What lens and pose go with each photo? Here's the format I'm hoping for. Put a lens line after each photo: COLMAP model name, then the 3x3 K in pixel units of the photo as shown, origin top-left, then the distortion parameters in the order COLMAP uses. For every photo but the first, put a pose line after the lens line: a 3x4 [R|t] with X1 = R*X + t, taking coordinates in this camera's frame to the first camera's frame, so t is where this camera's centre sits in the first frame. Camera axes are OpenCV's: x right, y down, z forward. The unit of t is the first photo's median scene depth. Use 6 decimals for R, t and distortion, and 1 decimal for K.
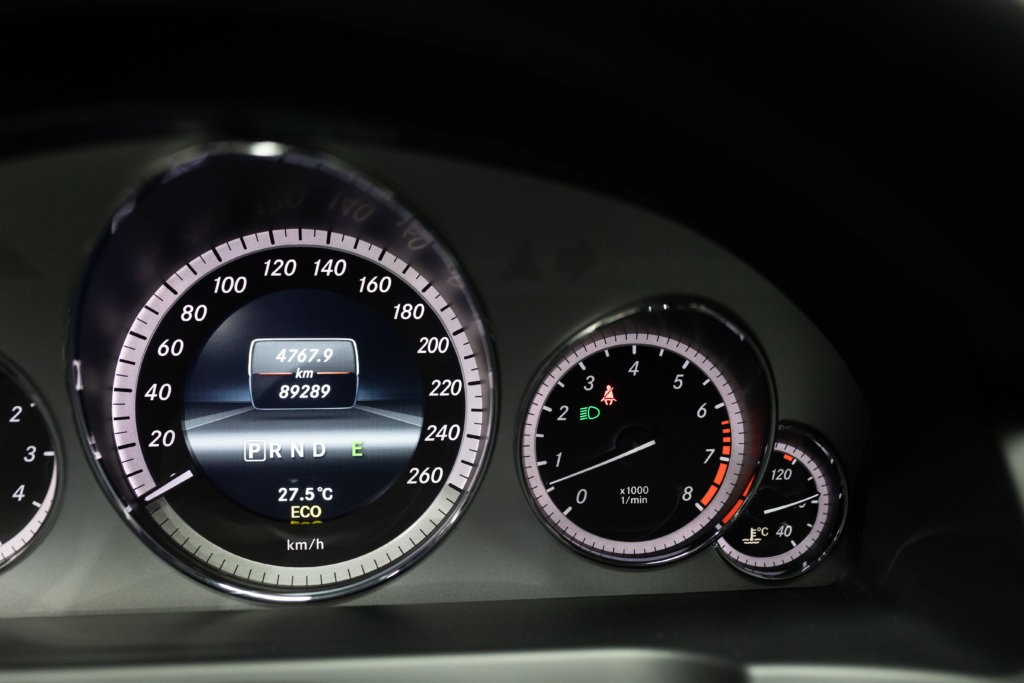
lens RADIAL K [[1052.7, 0, 520.2], [0, 1052.7, 340.3], [0, 0, 1]] dist [0.001859, 0.000000]
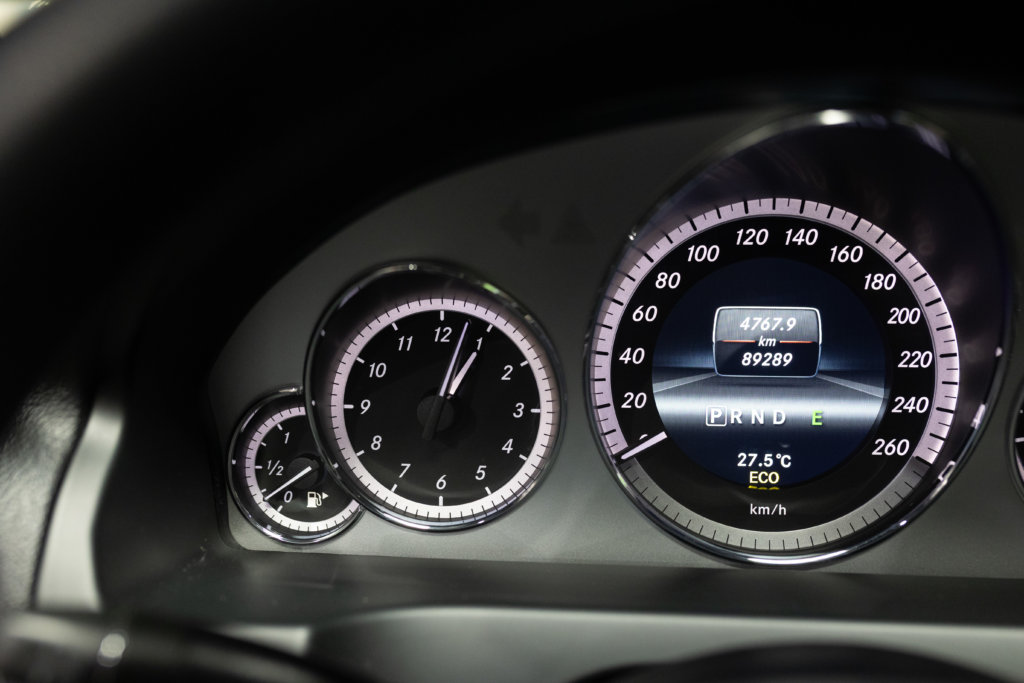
lens RADIAL K [[1052.7, 0, 512.7], [0, 1052.7, 337.0], [0, 0, 1]] dist [0.001859, 0.000000]
pose [[0.978118, 0.021806, -0.206906, -0.240471], [-0.018513, 0.999669, 0.017840, 0.013891], [0.207227, -0.013619, 0.978198, -0.043966]]
